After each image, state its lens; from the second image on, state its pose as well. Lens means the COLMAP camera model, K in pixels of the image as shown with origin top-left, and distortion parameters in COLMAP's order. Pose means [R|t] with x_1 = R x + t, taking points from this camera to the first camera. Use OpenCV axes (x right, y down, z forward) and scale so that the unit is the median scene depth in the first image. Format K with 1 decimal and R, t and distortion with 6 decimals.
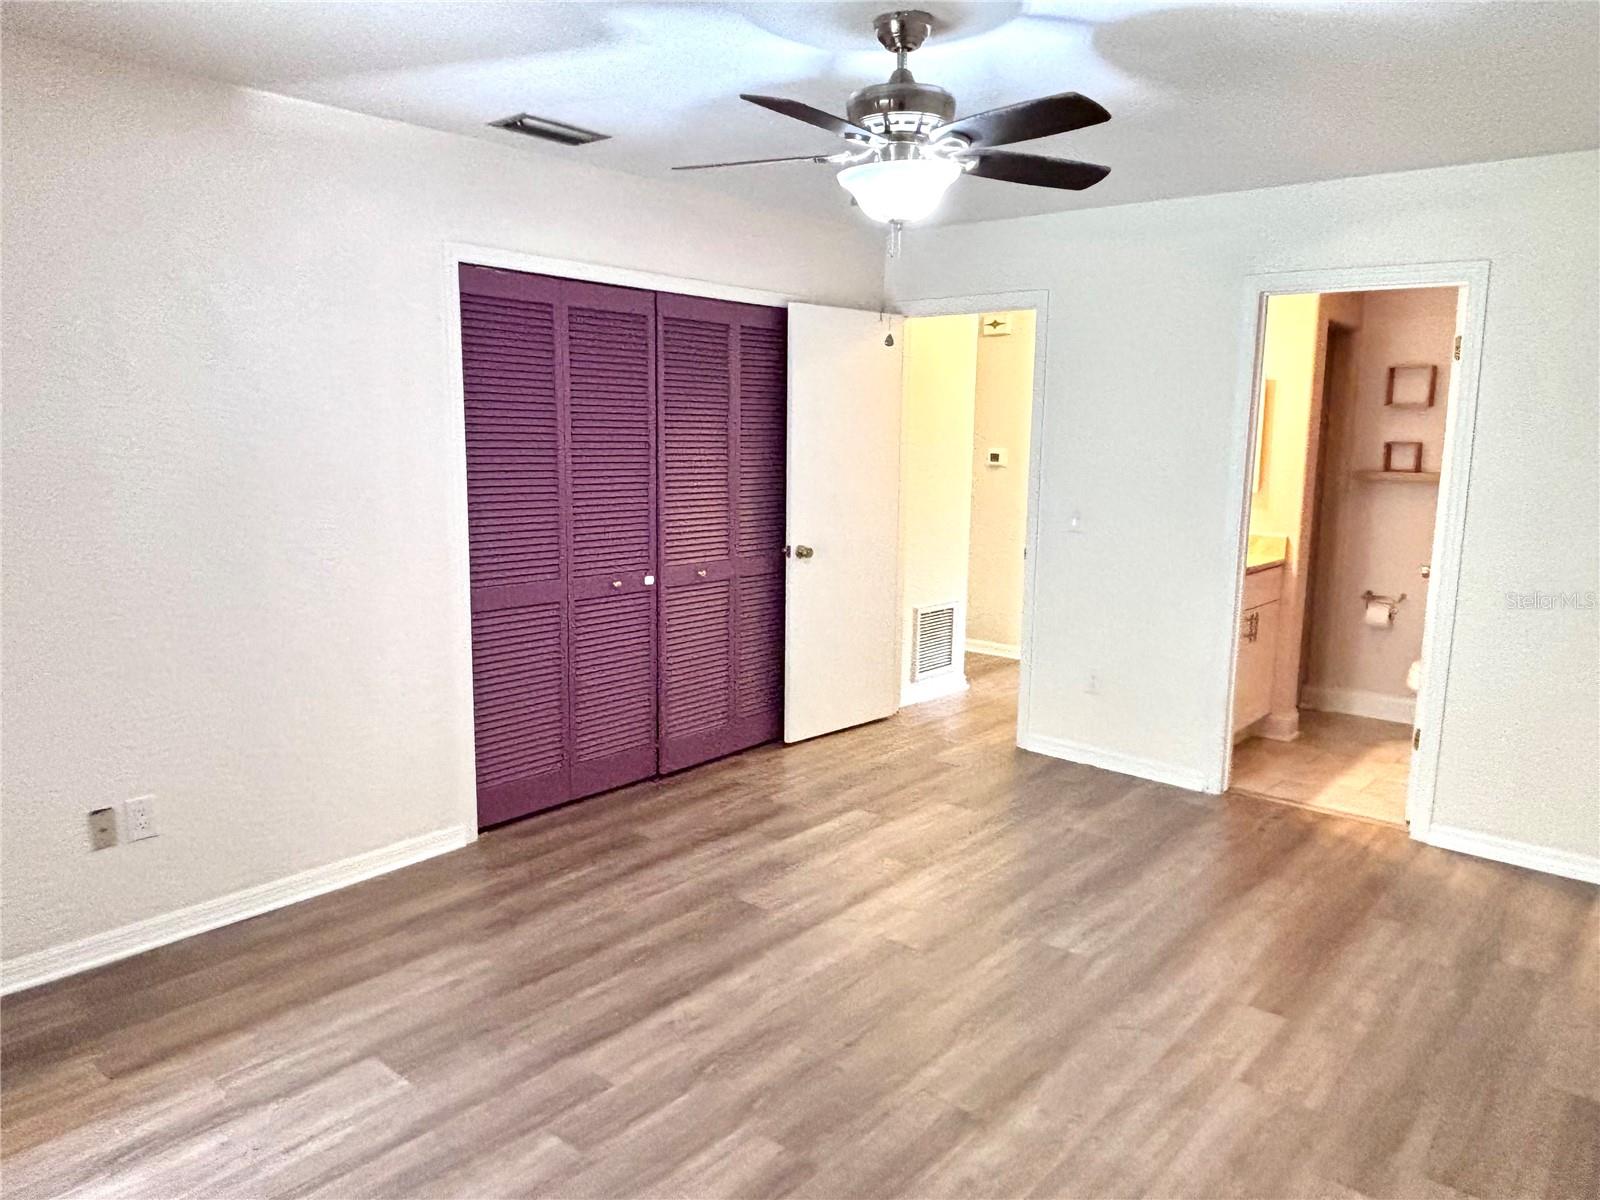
lens RADIAL K [[1098.5, 0, 802.5], [0, 1098.5, 604.4], [0, 0, 1]] dist [0.060760, -0.107266]
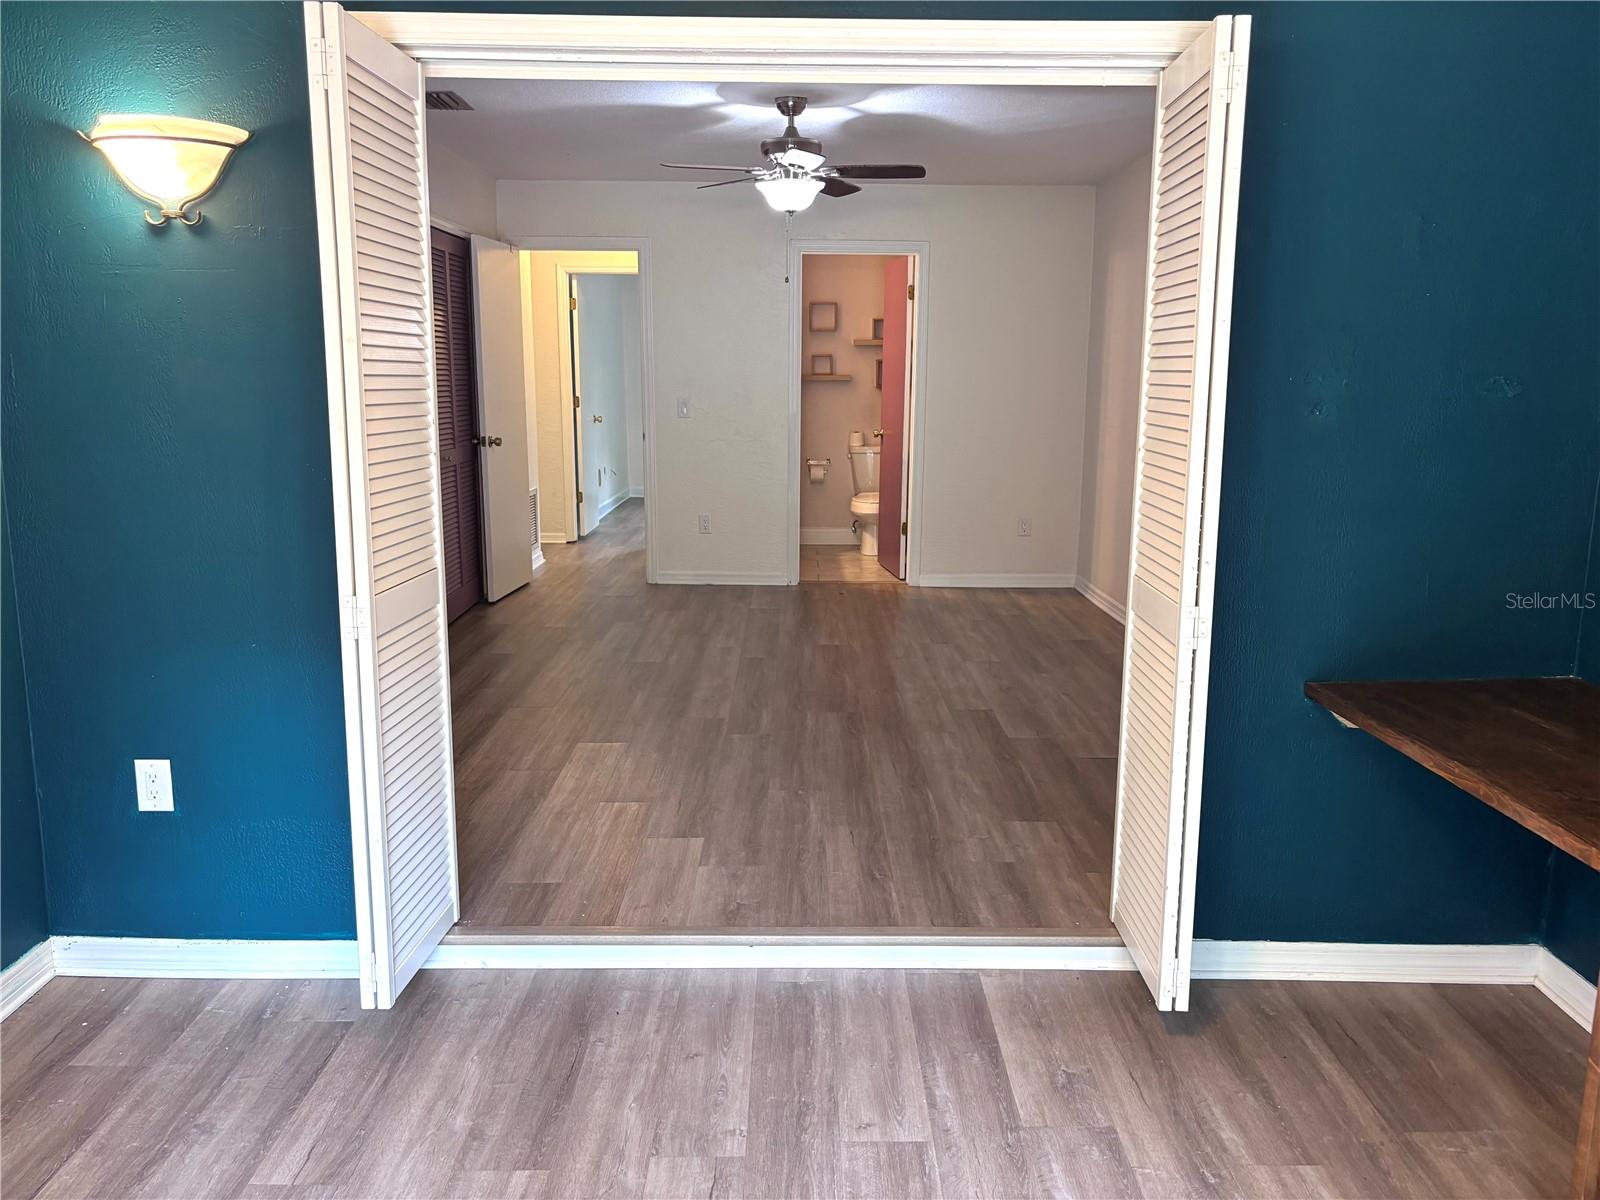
lens RADIAL K [[1214.8, 0, 812.9], [0, 1214.8, 601.1], [0, 0, 1]] dist [0.056095, -0.058402]
pose [[0.750992, -0.133719, 0.646630, -0.922030], [0.113230, 0.990854, 0.073397, 0.099610], [-0.650530, 0.018097, 0.759265, -0.373175]]
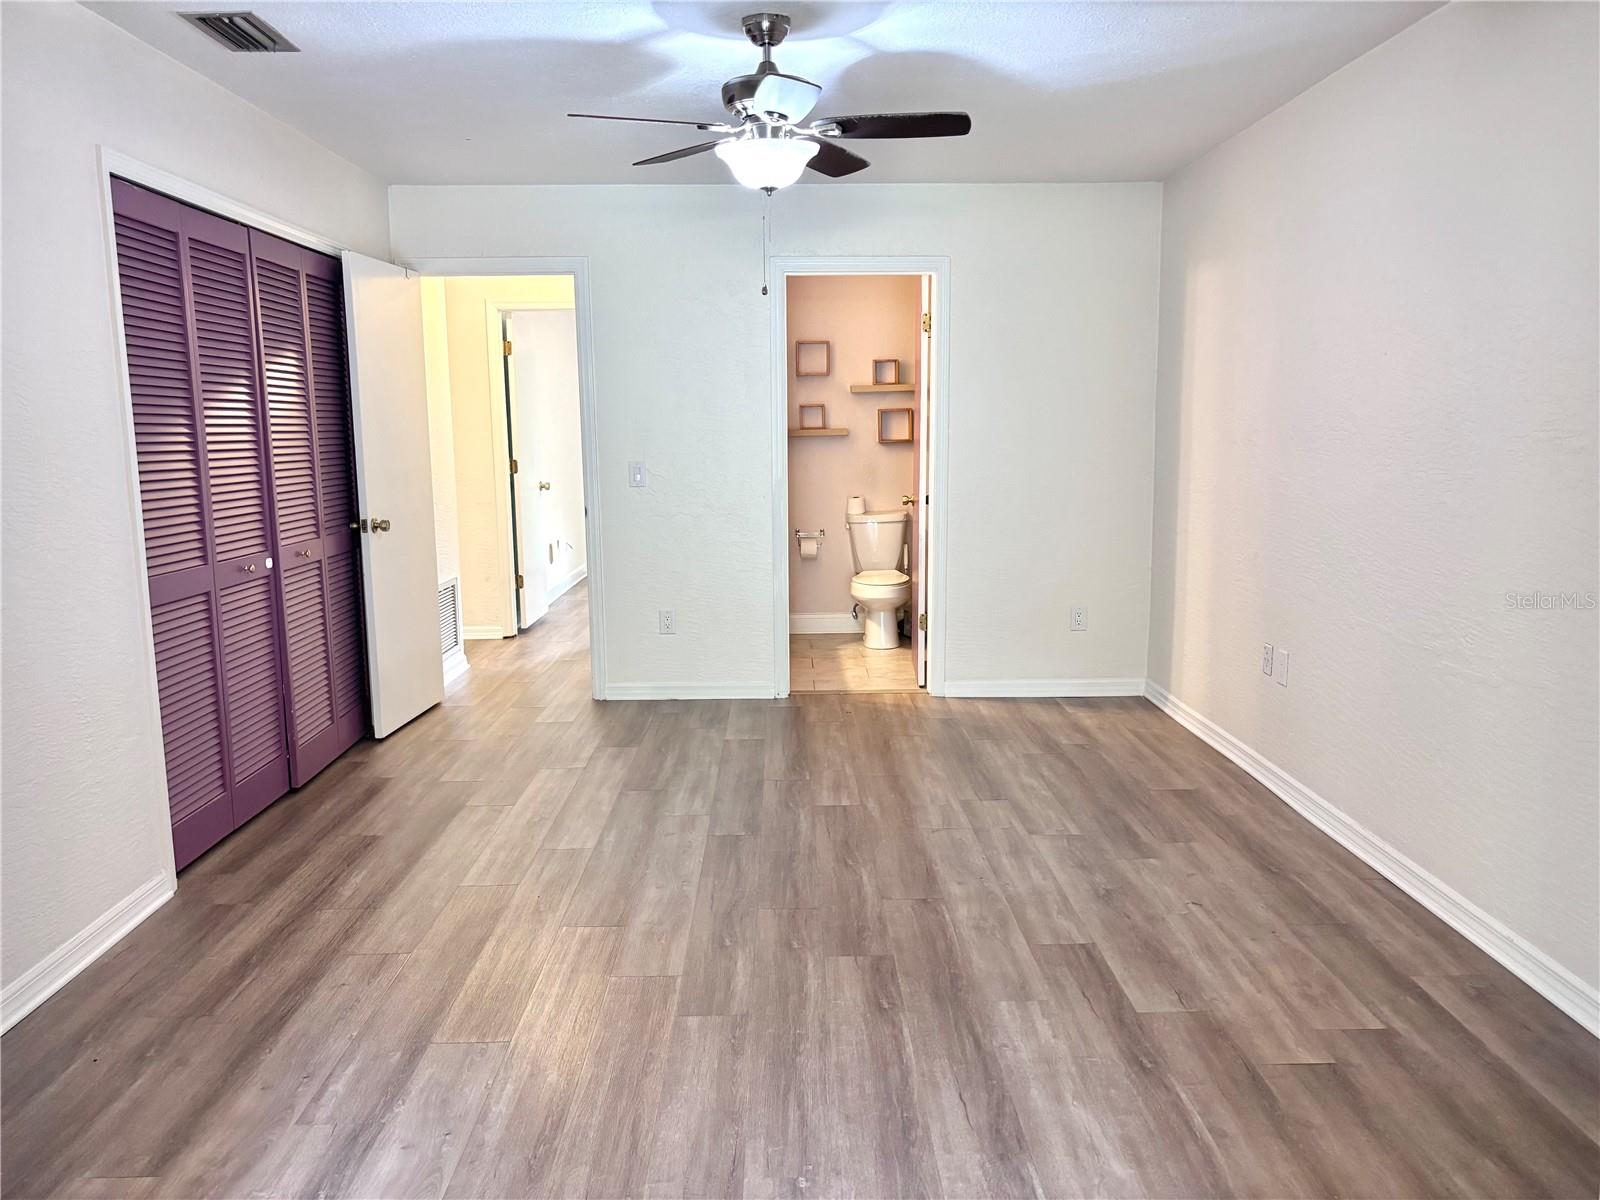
lens RADIAL K [[1211.9, 0, 806.7], [0, 1211.9, 606.4], [0, 0, 1]] dist [0.042931, -0.039731]
pose [[0.745765, -0.122773, 0.654798, -0.590421], [0.130739, 0.990731, 0.036858, 0.040977], [-0.653254, 0.058121, 0.754905, 0.010186]]
